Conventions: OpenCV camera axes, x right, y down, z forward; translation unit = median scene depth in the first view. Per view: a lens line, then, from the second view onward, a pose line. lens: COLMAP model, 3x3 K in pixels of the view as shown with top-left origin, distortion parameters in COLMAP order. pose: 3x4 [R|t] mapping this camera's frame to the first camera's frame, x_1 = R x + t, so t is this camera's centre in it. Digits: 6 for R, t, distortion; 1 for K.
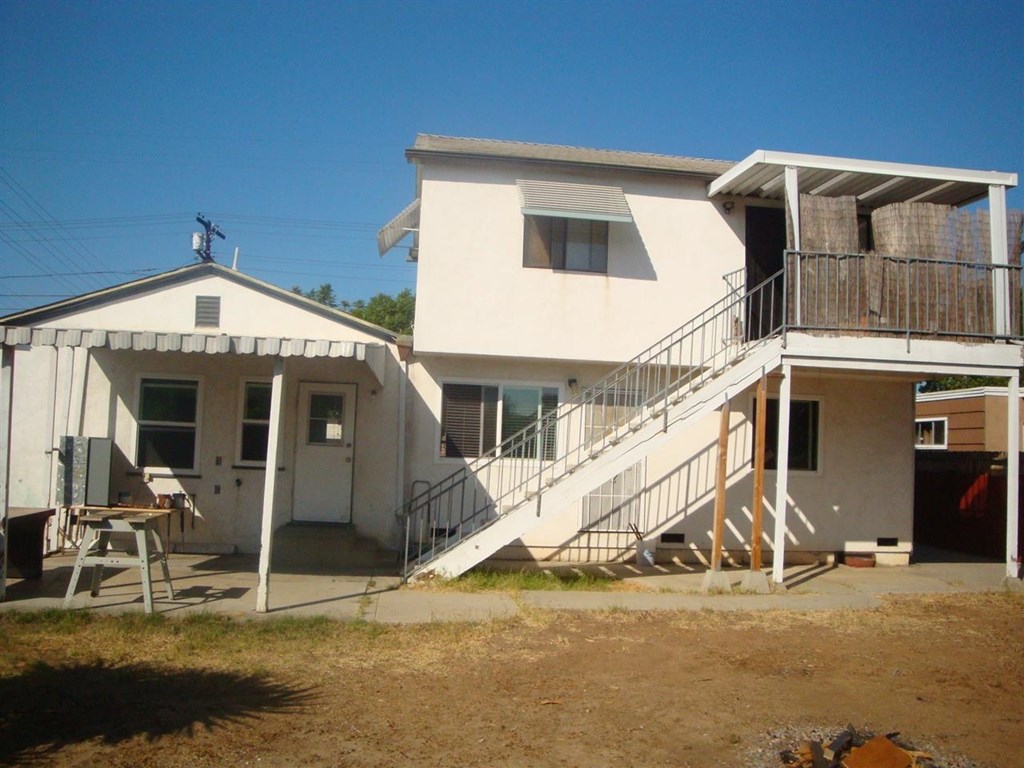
lens RADIAL K [[864.2, 0, 515.8], [0, 864.2, 387.7], [0, 0, 1]] dist [-0.167023, 0.161901]
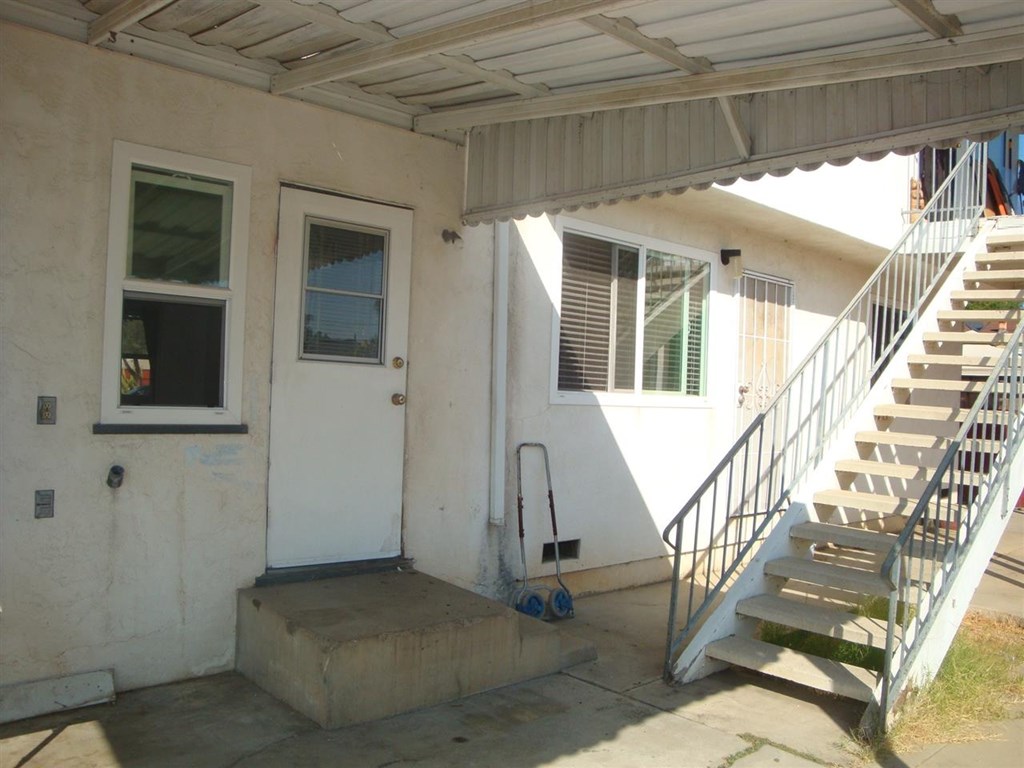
lens RADIAL K [[864.2, 0, 515.8], [0, 864.2, 387.7], [0, 0, 1]] dist [-0.167023, 0.161901]
pose [[0.799068, -0.000701, 0.601241, -0.389632], [-0.076379, 0.991779, 0.102667, 0.033629], [-0.596370, -0.127960, 0.792445, 0.650580]]
